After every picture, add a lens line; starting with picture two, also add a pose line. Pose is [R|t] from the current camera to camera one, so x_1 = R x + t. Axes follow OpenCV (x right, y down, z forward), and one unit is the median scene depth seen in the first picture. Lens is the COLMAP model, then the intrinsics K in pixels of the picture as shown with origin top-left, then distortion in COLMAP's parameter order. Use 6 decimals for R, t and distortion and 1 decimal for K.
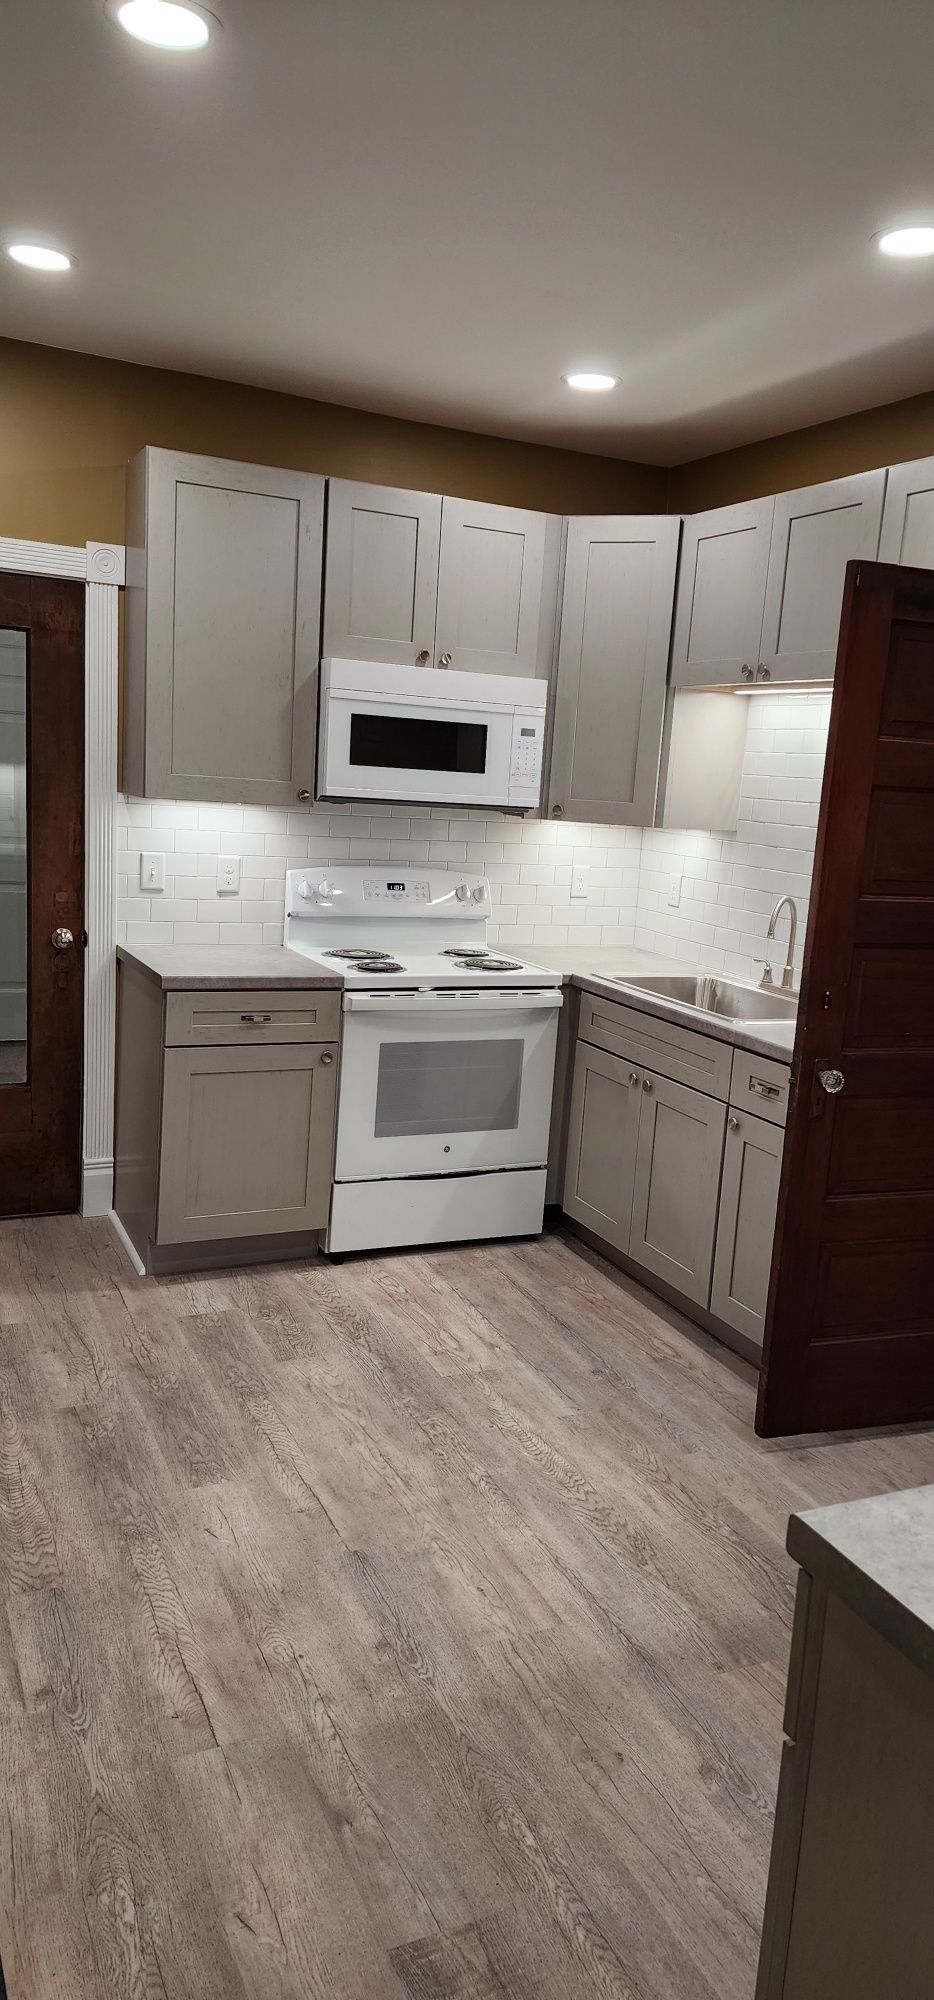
lens RADIAL K [[1319.6, 0, 467.0], [0, 1319.6, 1000.0], [0, 0, 1]] dist [0.082294, -0.071642]
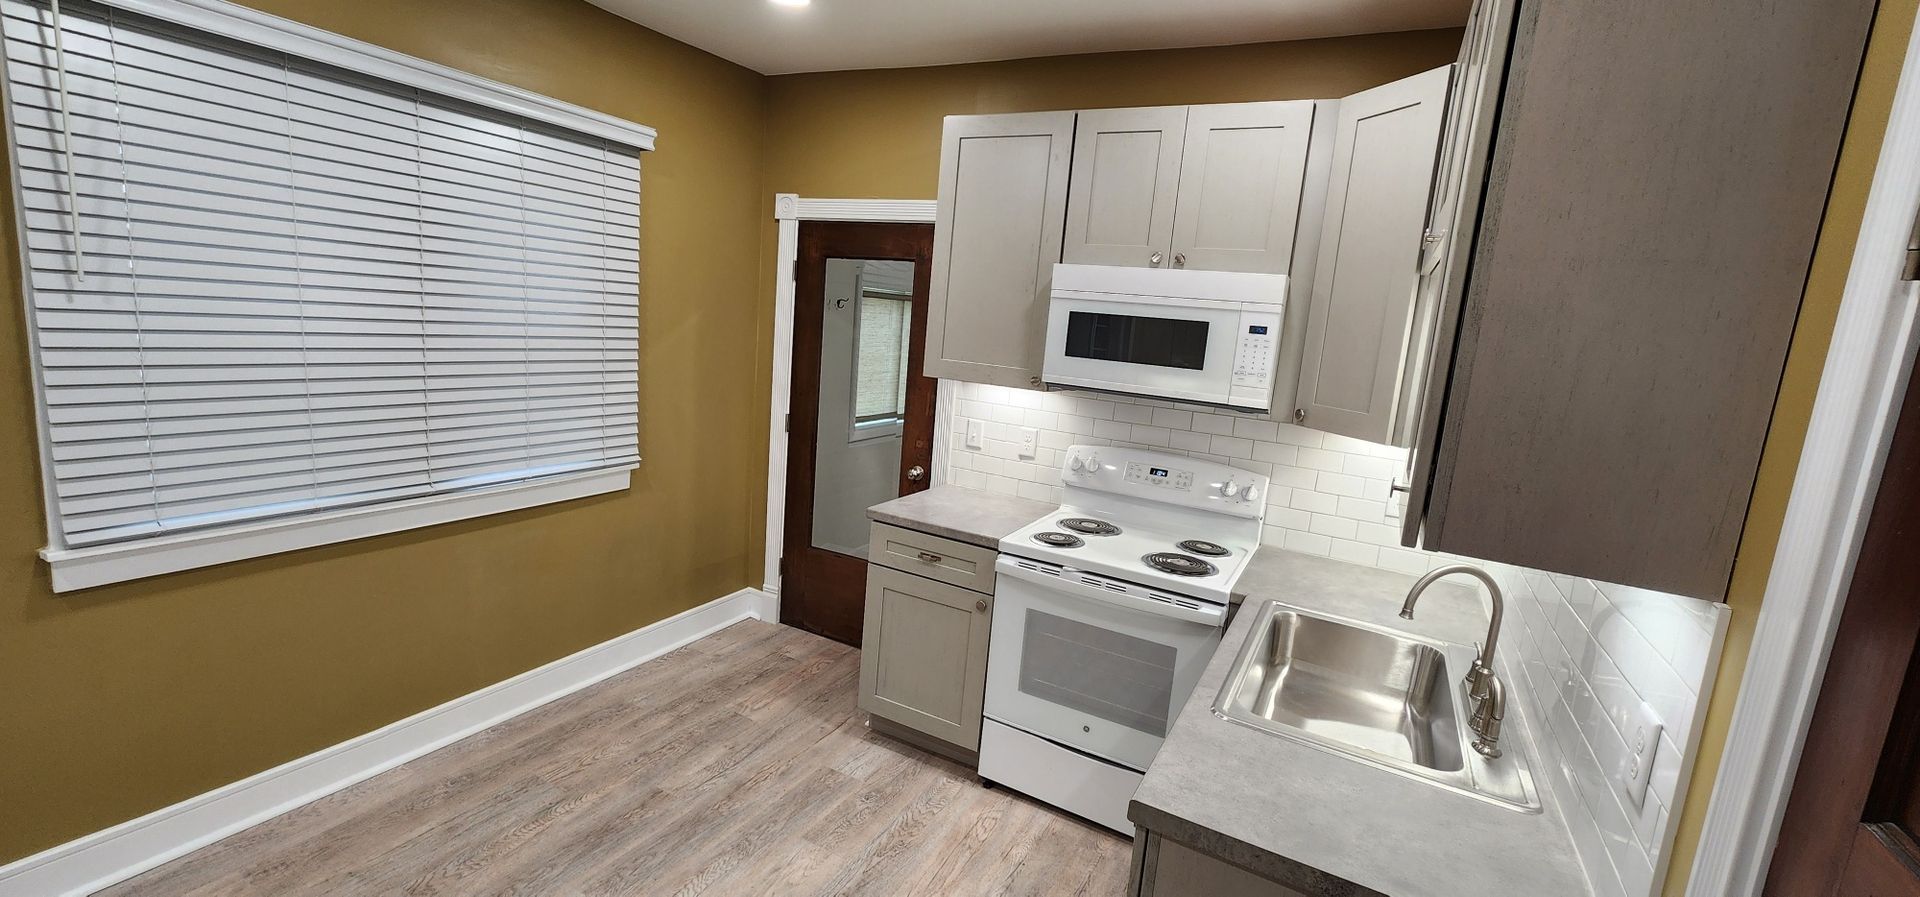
lens RADIAL K [[778.5, 0, 960.0], [0, 778.5, 448.5], [0, 0, 1]] dist [0.001235, 0.000331]
pose [[0.588149, 0.120310, -0.799754, 0.379969], [-0.179219, 0.983676, 0.016178, -0.092135], [0.788645, 0.133816, 0.600110, 0.522548]]
